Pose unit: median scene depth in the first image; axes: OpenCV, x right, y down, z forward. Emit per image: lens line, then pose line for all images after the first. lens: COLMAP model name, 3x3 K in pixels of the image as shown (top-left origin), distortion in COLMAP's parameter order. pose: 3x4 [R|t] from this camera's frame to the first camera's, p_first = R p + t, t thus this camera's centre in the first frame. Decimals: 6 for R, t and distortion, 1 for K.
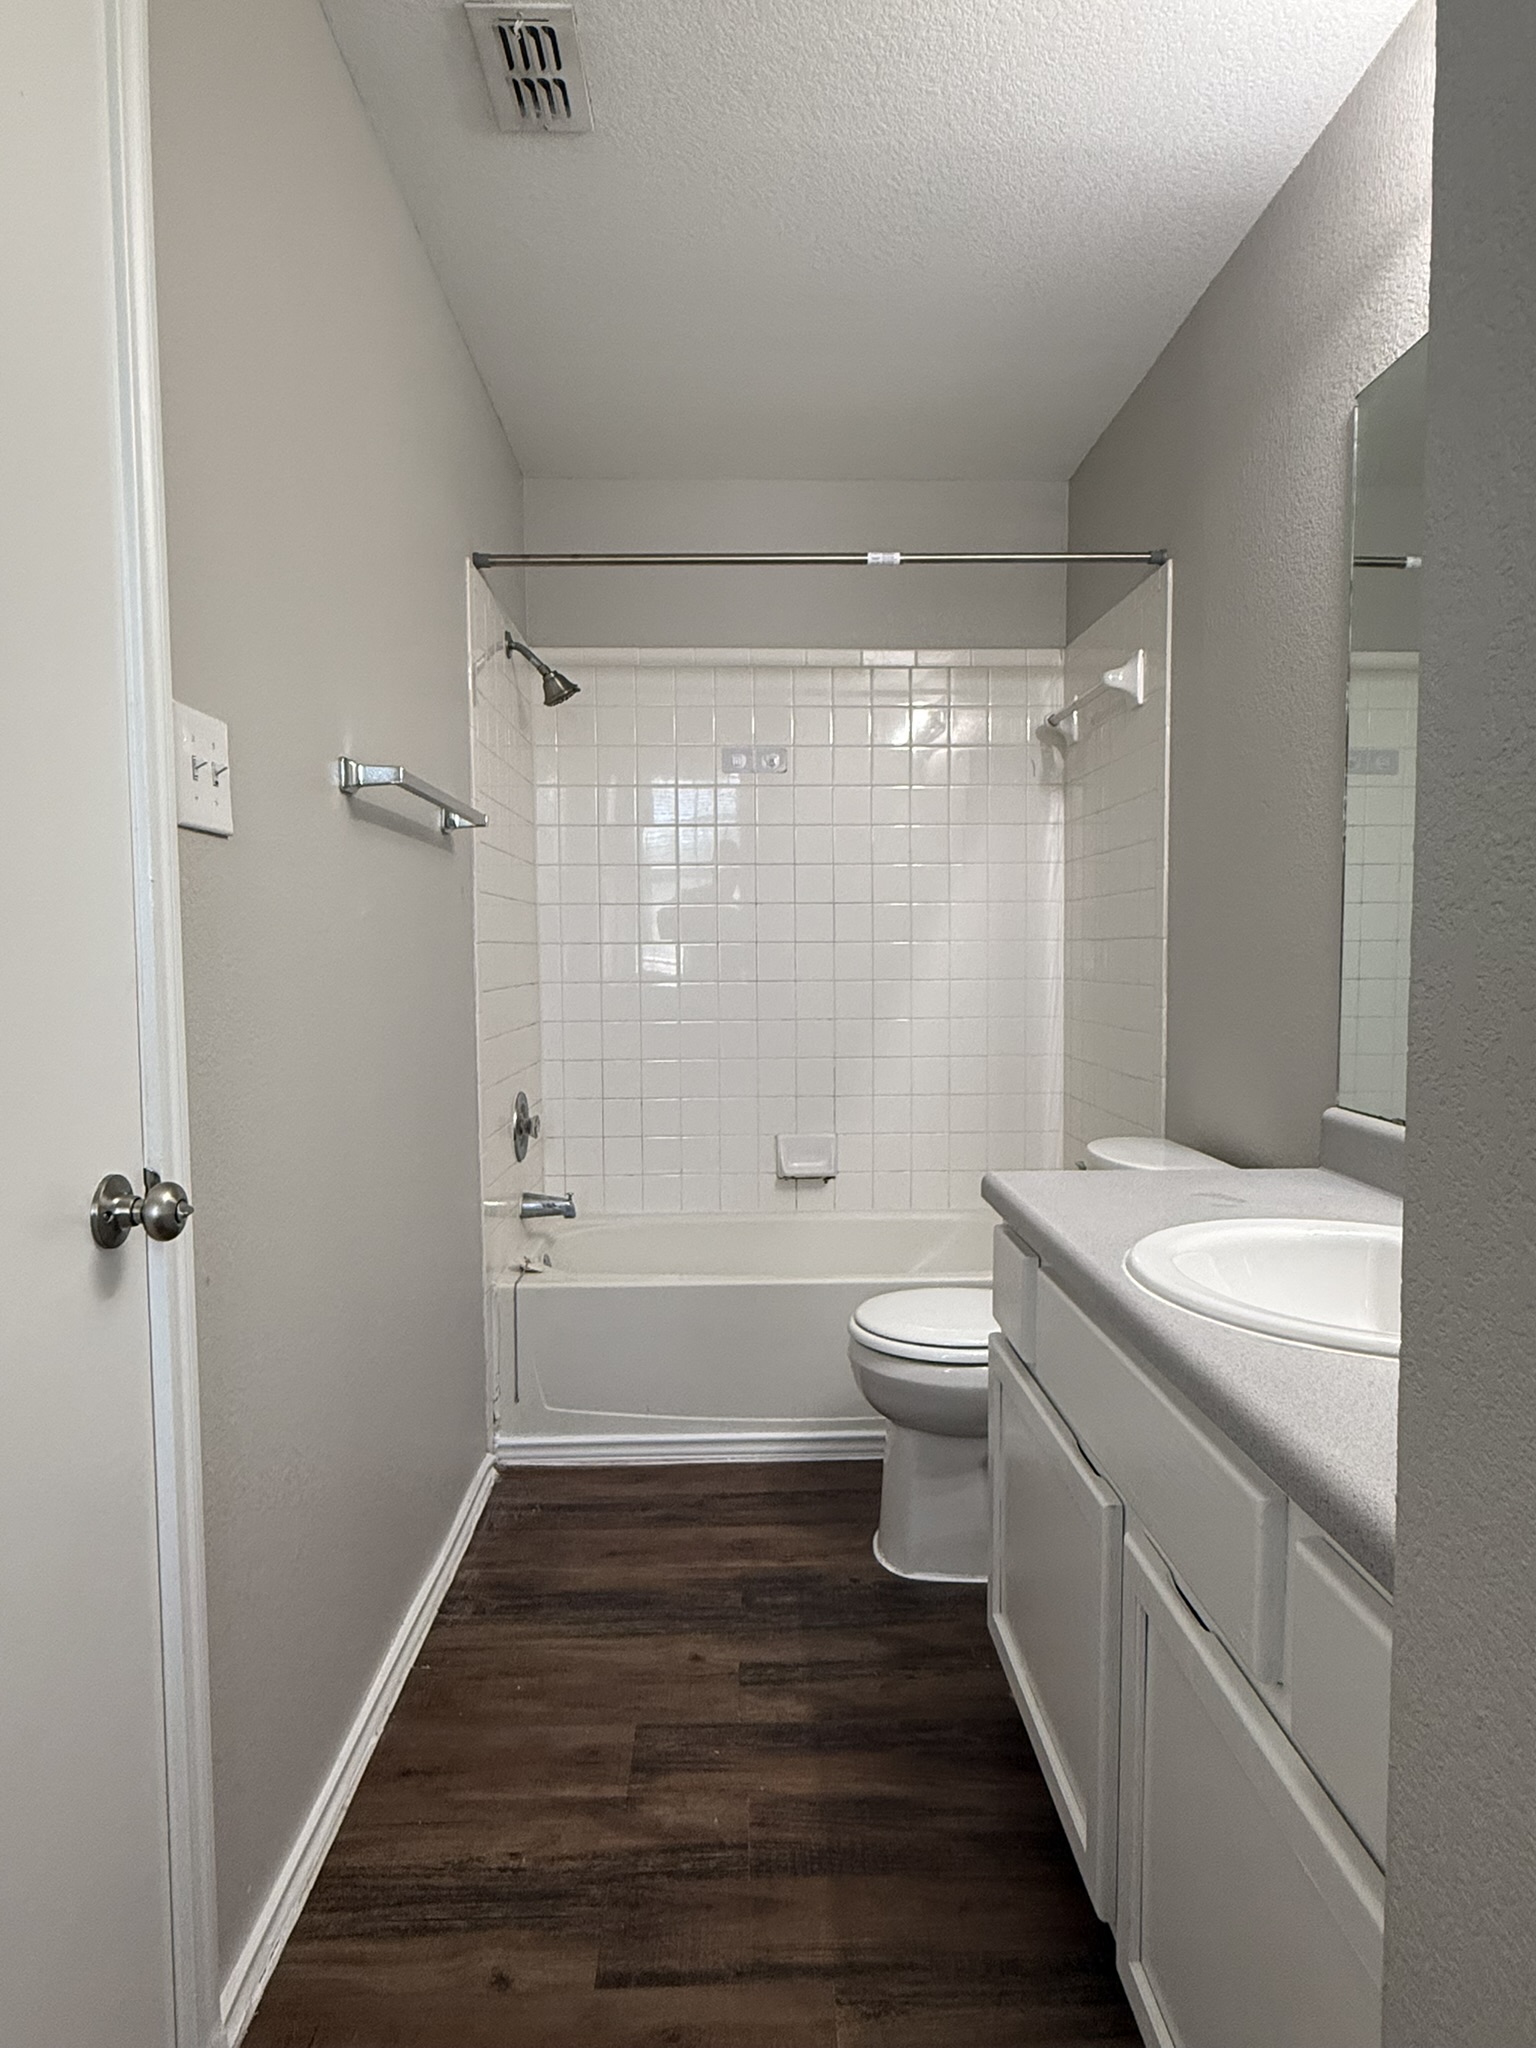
lens RADIAL K [[1213.6, 0, 768.0], [0, 1213.6, 1024.0], [0, 0, 1]] dist [0.000215, 0.001844]
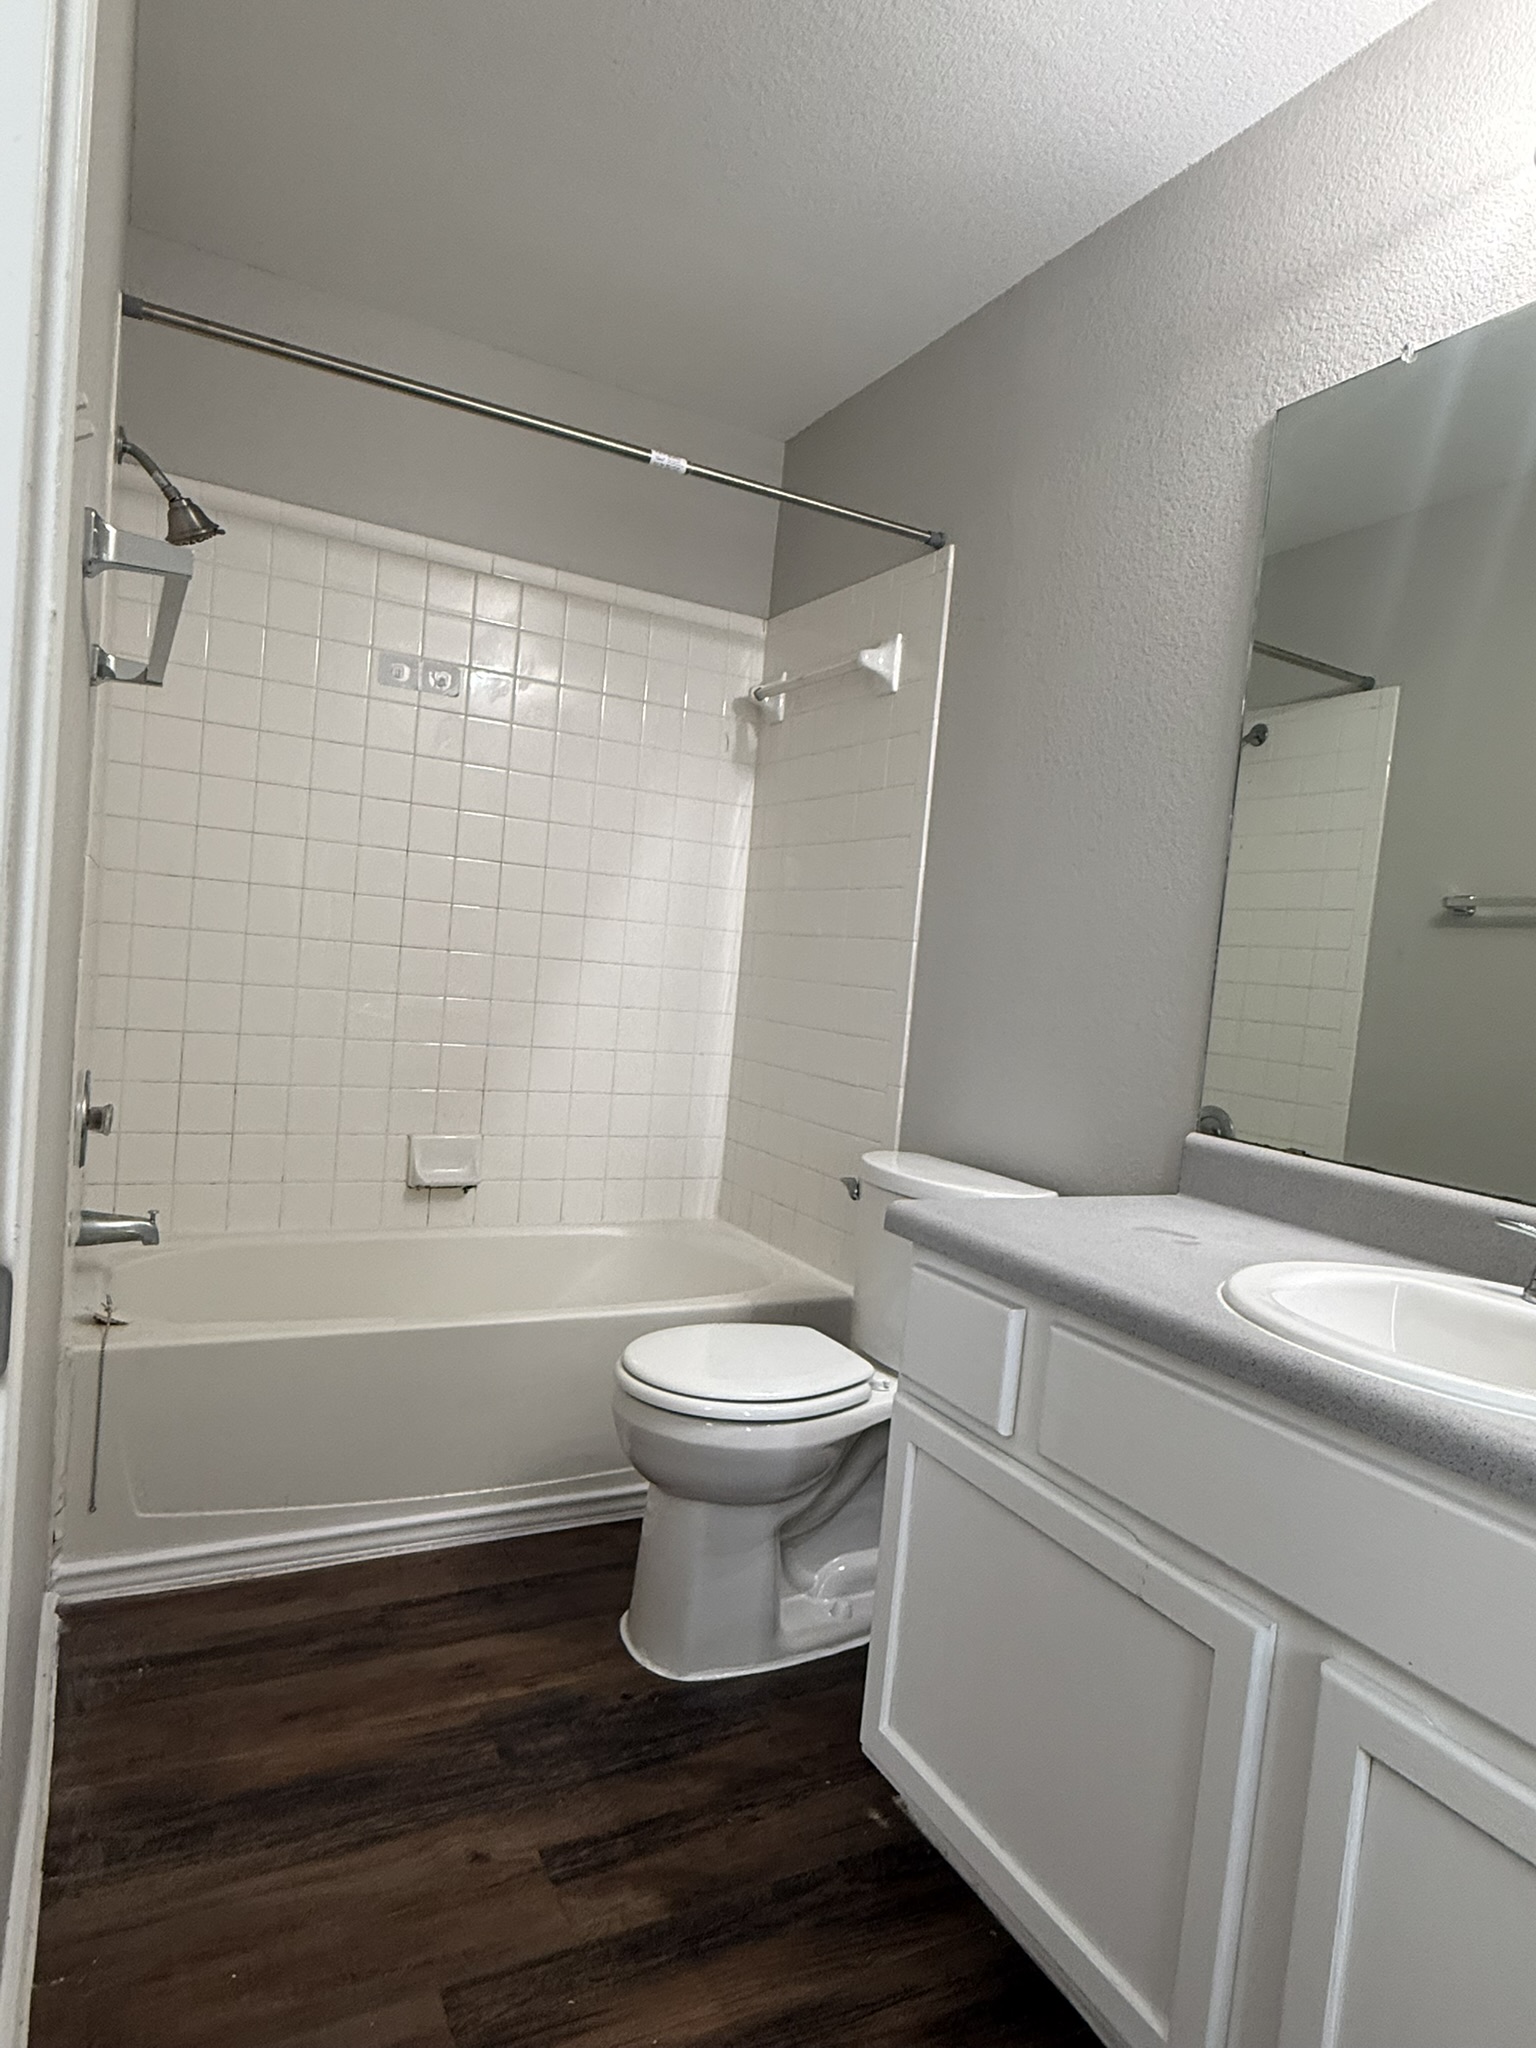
lens RADIAL K [[1213.6, 0, 768.0], [0, 1213.6, 1024.0], [0, 0, 1]] dist [0.000215, 0.001844]
pose [[0.888529, 0.062338, 0.454567, -0.213732], [-0.066414, 0.997768, -0.007013, 0.008522], [-0.453989, -0.023958, 0.890685, 0.218235]]
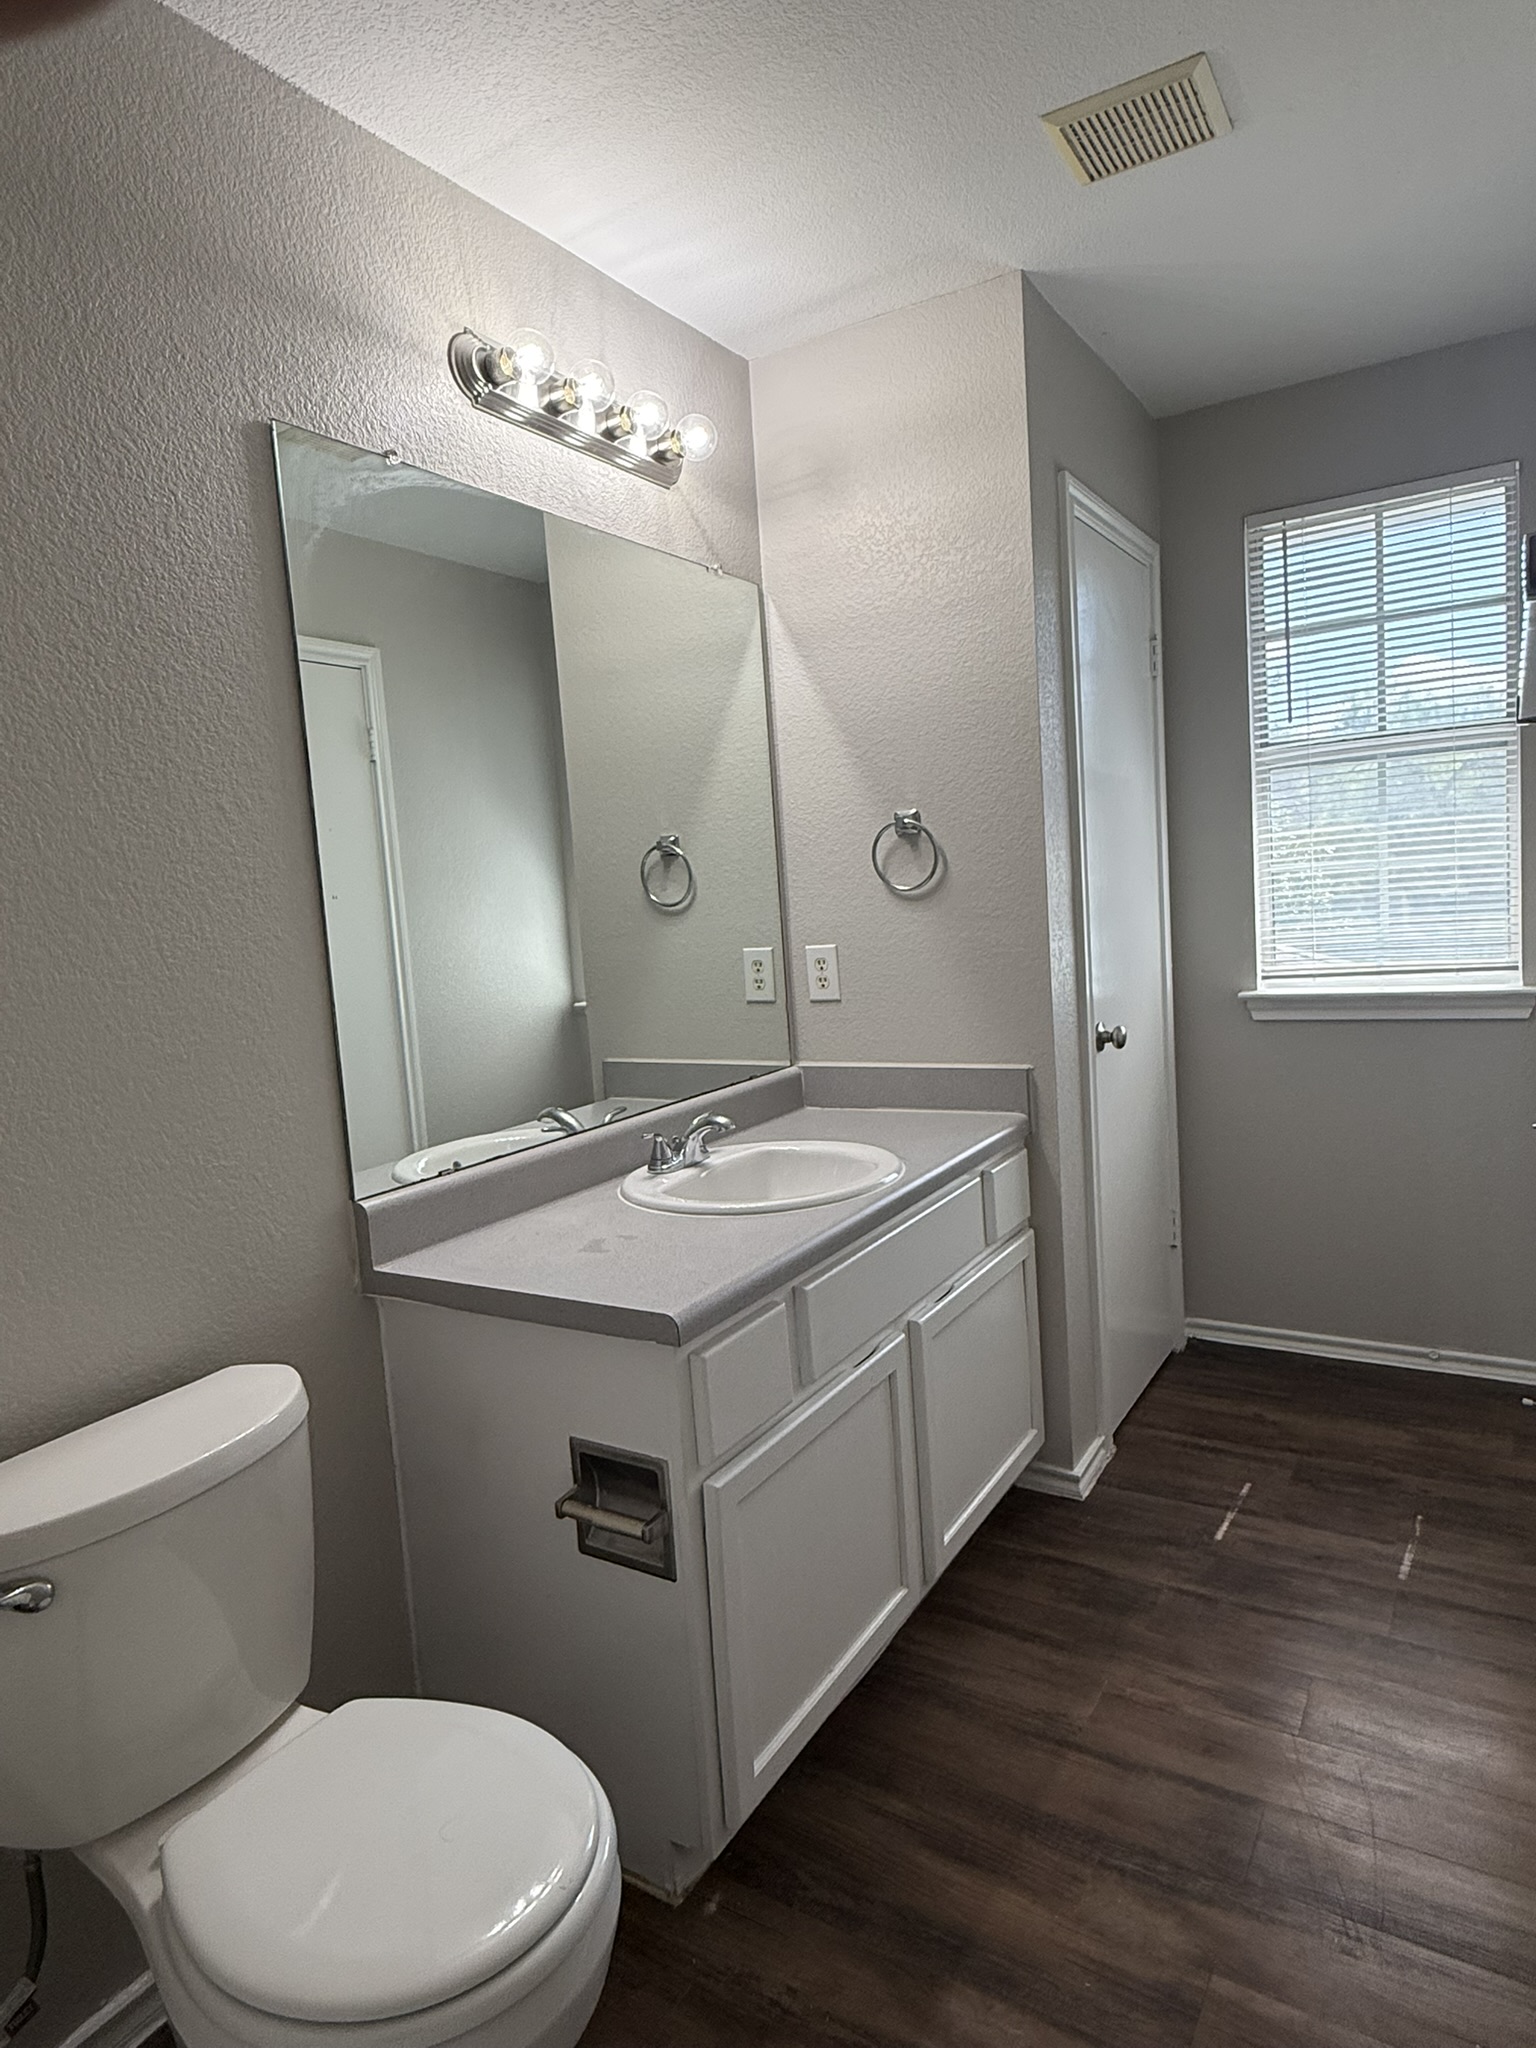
lens RADIAL K [[1213.6, 0, 768.0], [0, 1213.6, 1024.0], [0, 0, 1]] dist [0.000215, 0.001844]
pose [[-0.835550, 0.009033, 0.549340, -0.221757], [0.110579, 0.982169, 0.152042, -0.126296], [-0.538171, 0.187784, -0.821650, 1.165847]]
